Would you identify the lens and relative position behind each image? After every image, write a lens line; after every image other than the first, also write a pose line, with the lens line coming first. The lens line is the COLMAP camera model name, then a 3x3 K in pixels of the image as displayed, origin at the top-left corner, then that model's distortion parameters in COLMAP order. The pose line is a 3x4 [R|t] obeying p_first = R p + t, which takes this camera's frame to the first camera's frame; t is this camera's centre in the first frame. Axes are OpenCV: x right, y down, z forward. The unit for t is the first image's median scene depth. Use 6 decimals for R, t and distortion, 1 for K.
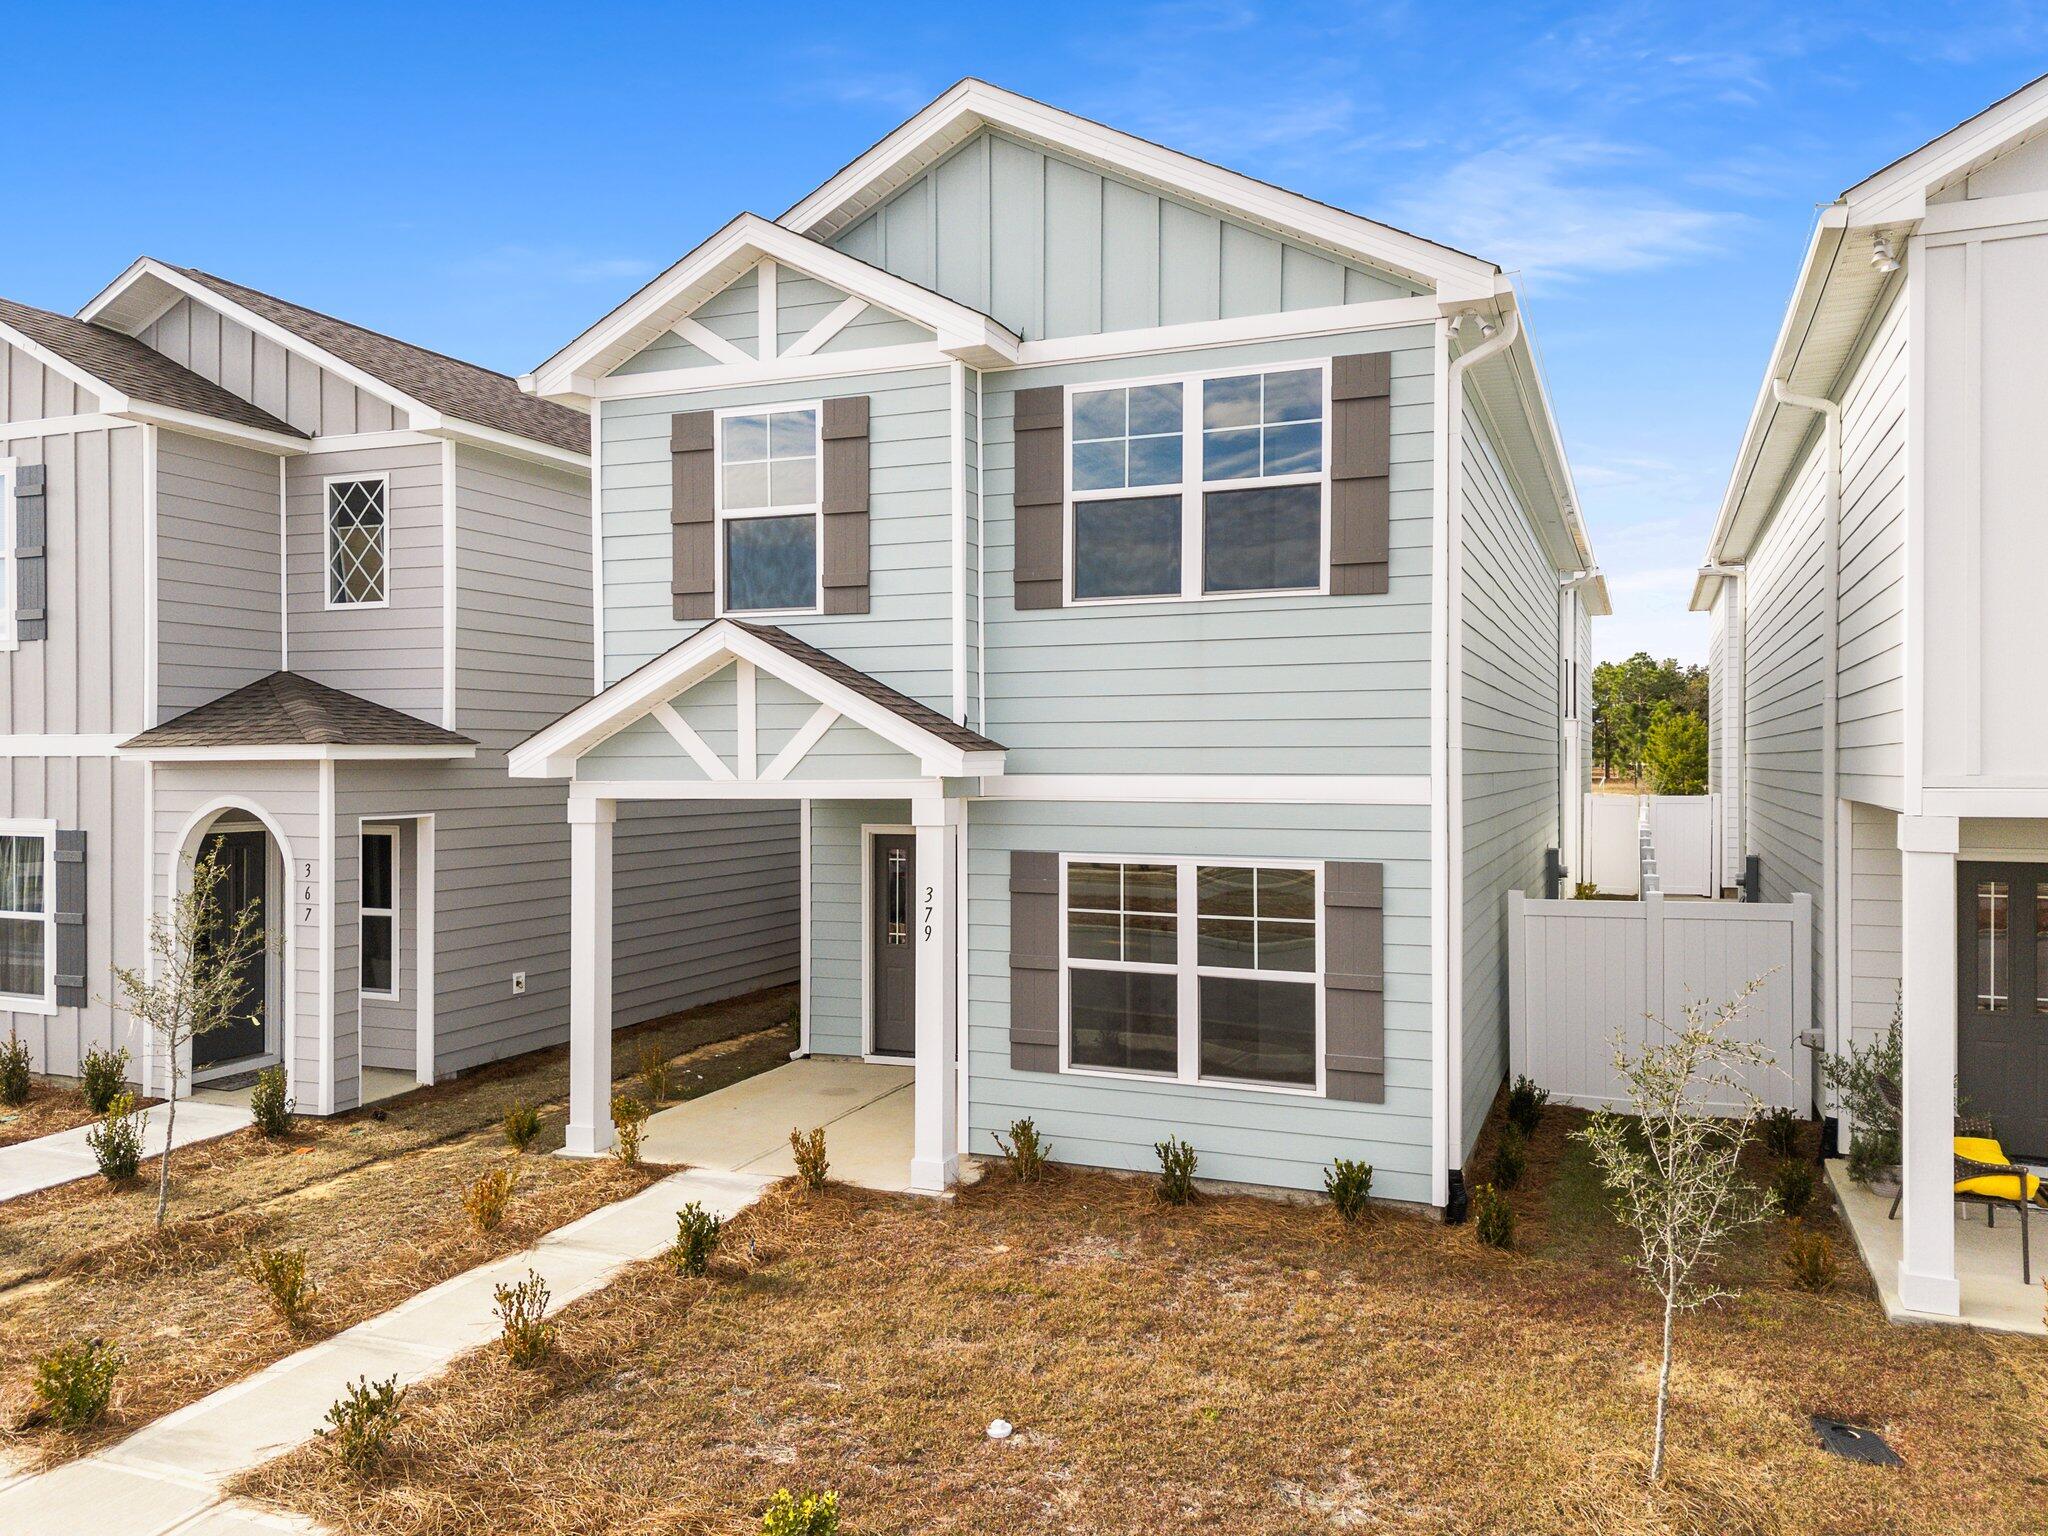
lens RADIAL K [[1696.7, 0, 1024.0], [0, 1696.7, 768.0], [0, 0, 1]] dist [0.097212, -0.093129]
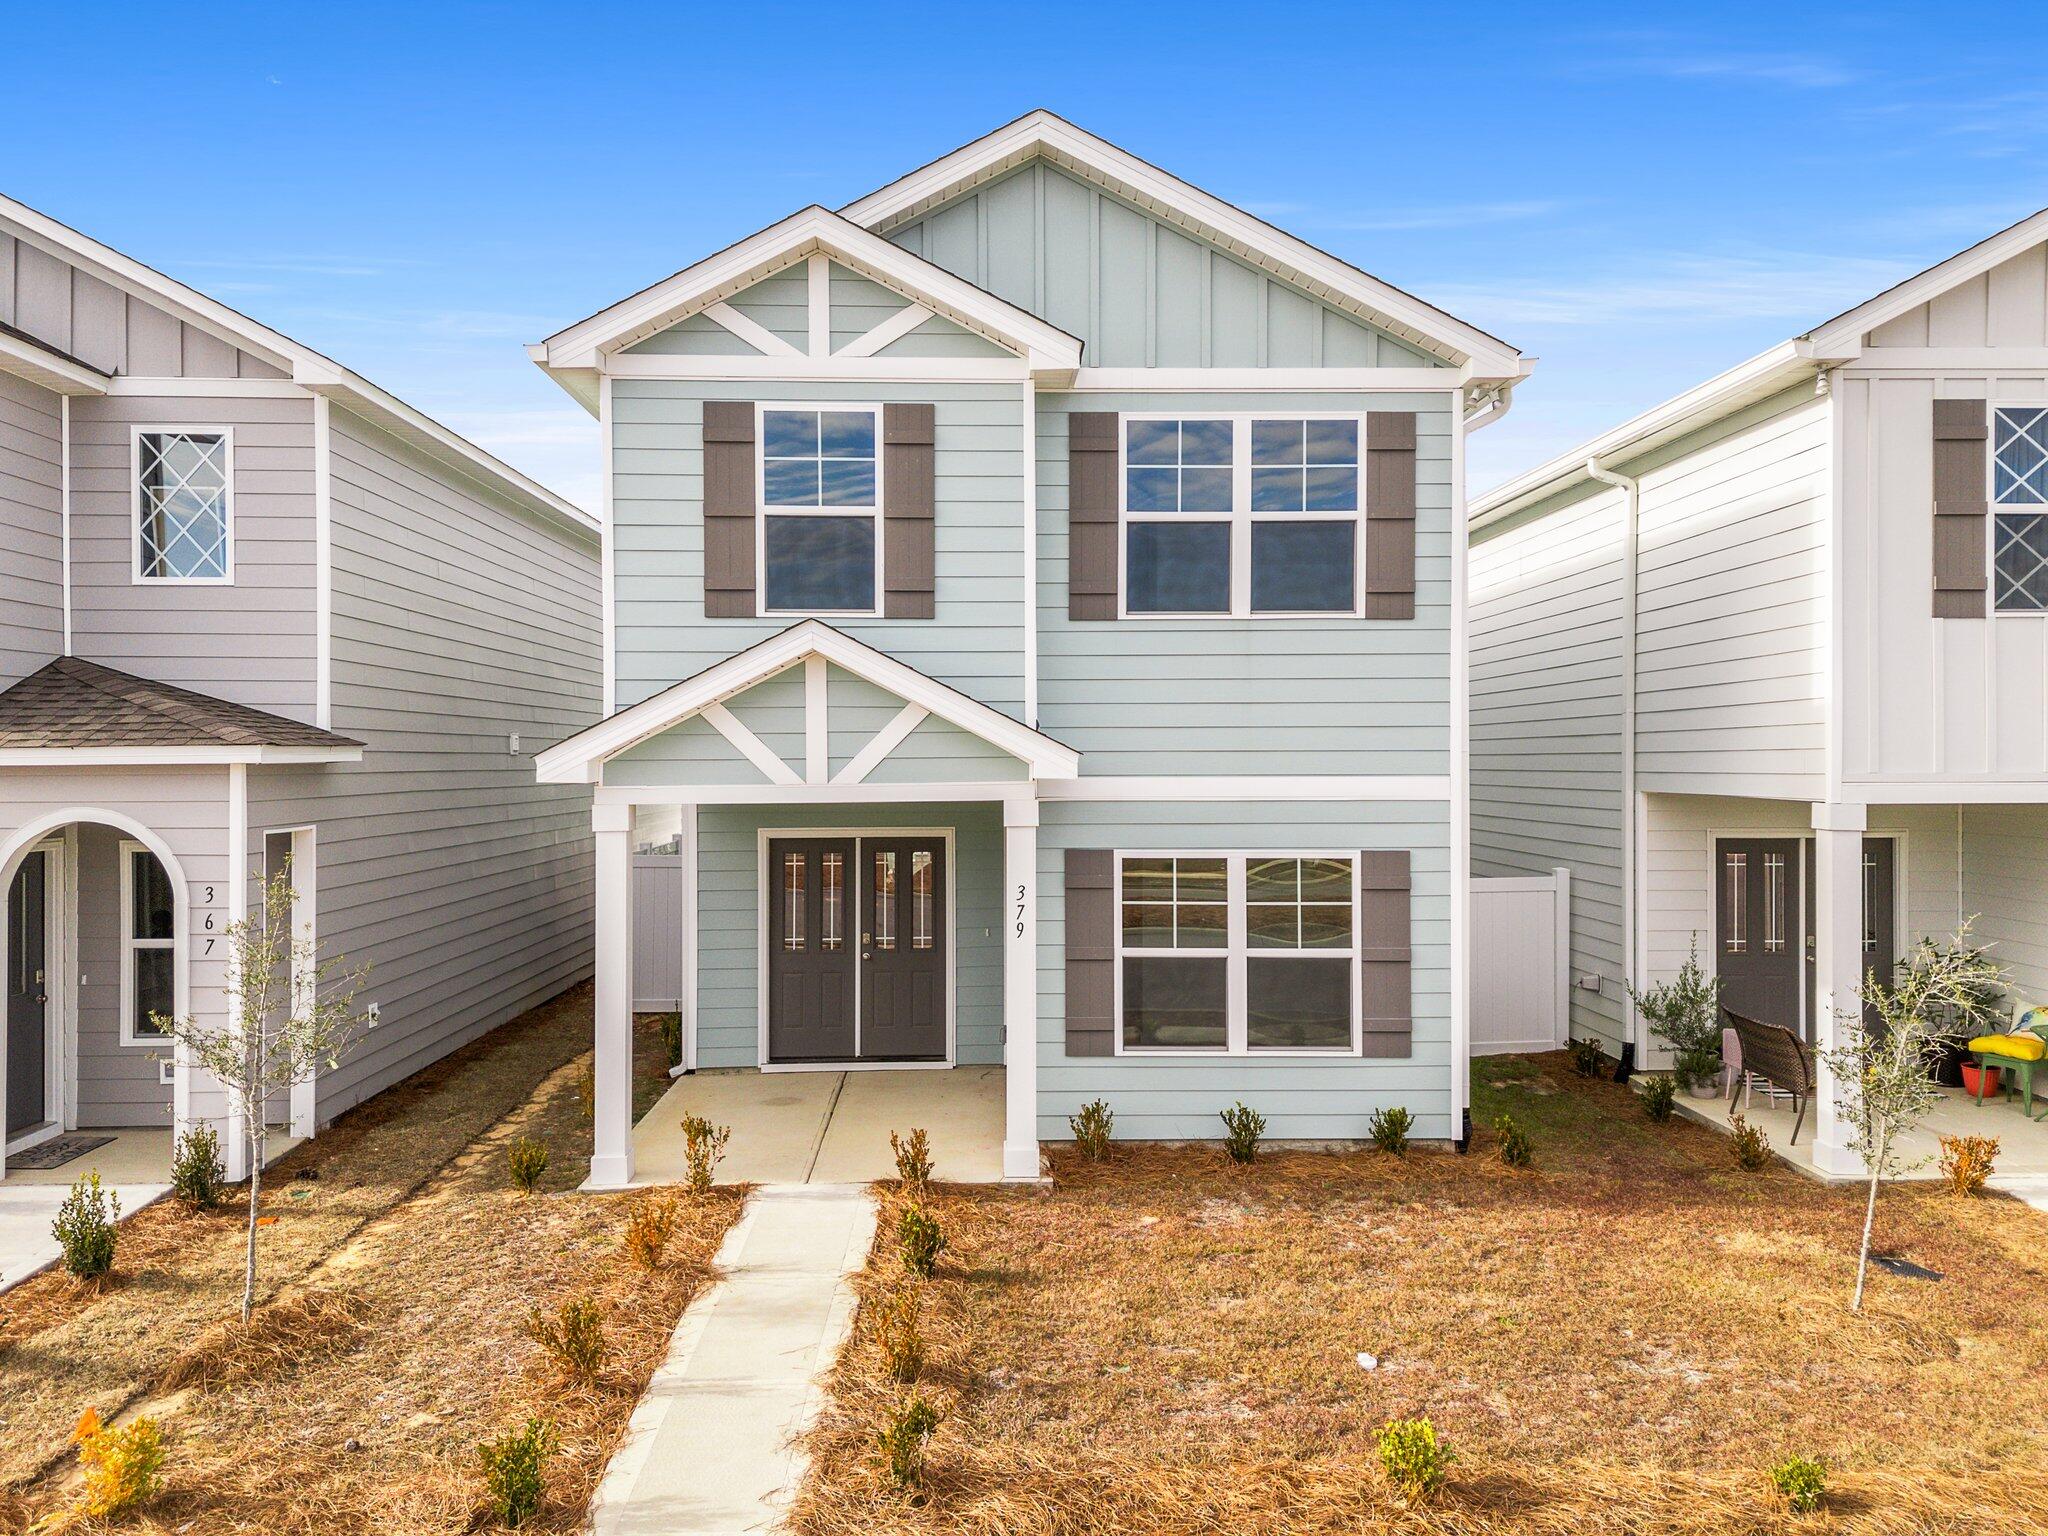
lens RADIAL K [[1696.7, 0, 1024.0], [0, 1696.7, 768.0], [0, 0, 1]] dist [0.097212, -0.093129]
pose [[0.893710, -0.002975, 0.448635, -0.515379], [0.003590, 0.999993, -0.000522, -0.000969], [-0.448631, 0.002078, 0.893715, 0.072777]]
